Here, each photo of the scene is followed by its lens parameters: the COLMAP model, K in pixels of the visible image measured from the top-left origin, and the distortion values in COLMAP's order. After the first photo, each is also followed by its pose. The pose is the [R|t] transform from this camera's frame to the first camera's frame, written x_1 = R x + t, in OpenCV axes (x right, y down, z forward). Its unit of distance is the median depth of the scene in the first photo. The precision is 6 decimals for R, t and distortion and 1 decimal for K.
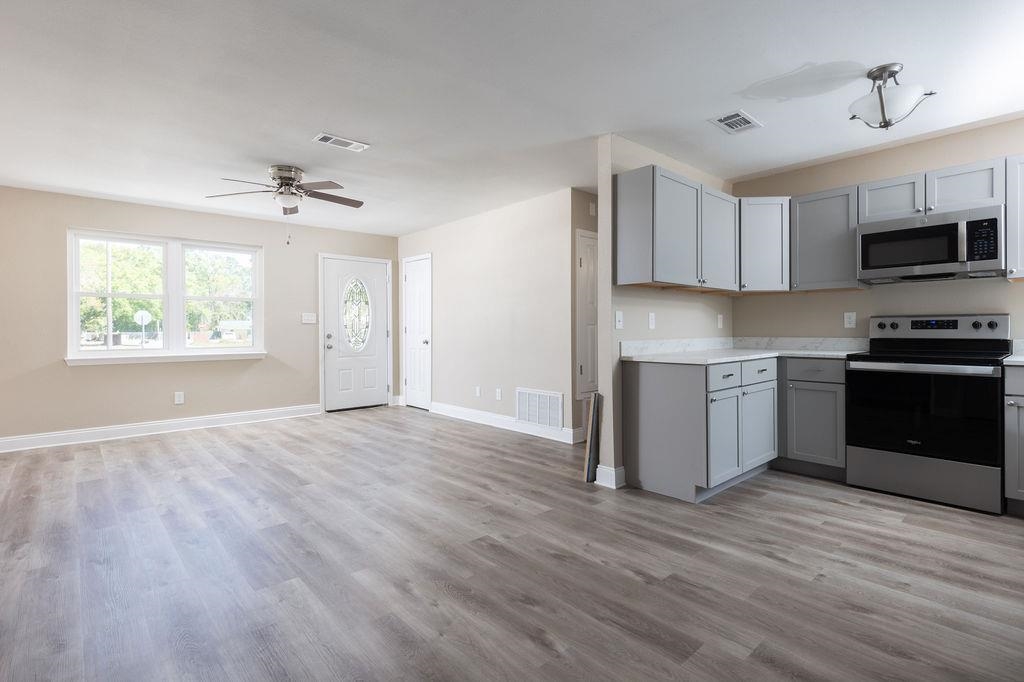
lens RADIAL K [[498.8, 0, 512.0], [0, 498.8, 341.0], [0, 0, 1]] dist [0.002068, 0.001201]
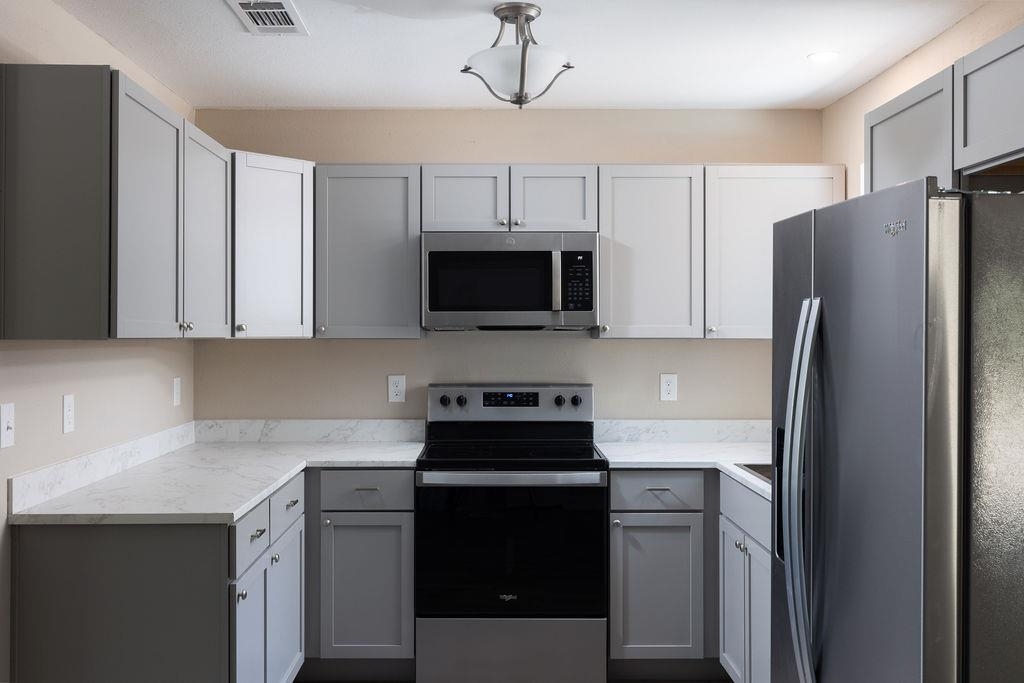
lens RADIAL K [[994.9, 0, 512.0], [0, 994.9, 341.5], [0, 0, 1]] dist [0.001179, -0.014832]
pose [[0.655642, 0.002569, 0.755067, -0.120250], [0.009547, 0.999886, -0.011692, -0.094282], [-0.755011, 0.014875, 0.655543, 0.166374]]
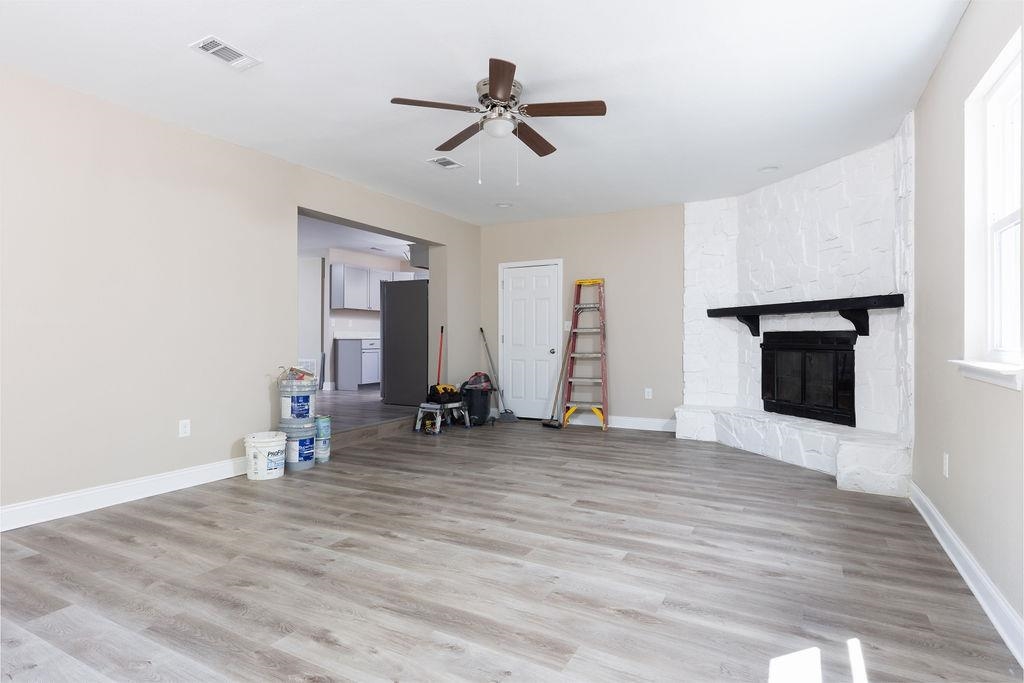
lens RADIAL K [[572.8, 0, 512.0], [0, 572.8, 341.5], [0, 0, 1]] dist [-0.006385, -0.001186]
pose [[0.938674, 0.009538, 0.344674, 0.069738], [-0.002817, 0.999796, -0.019996, 0.102945], [-0.344795, 0.017799, 0.938509, -1.933221]]
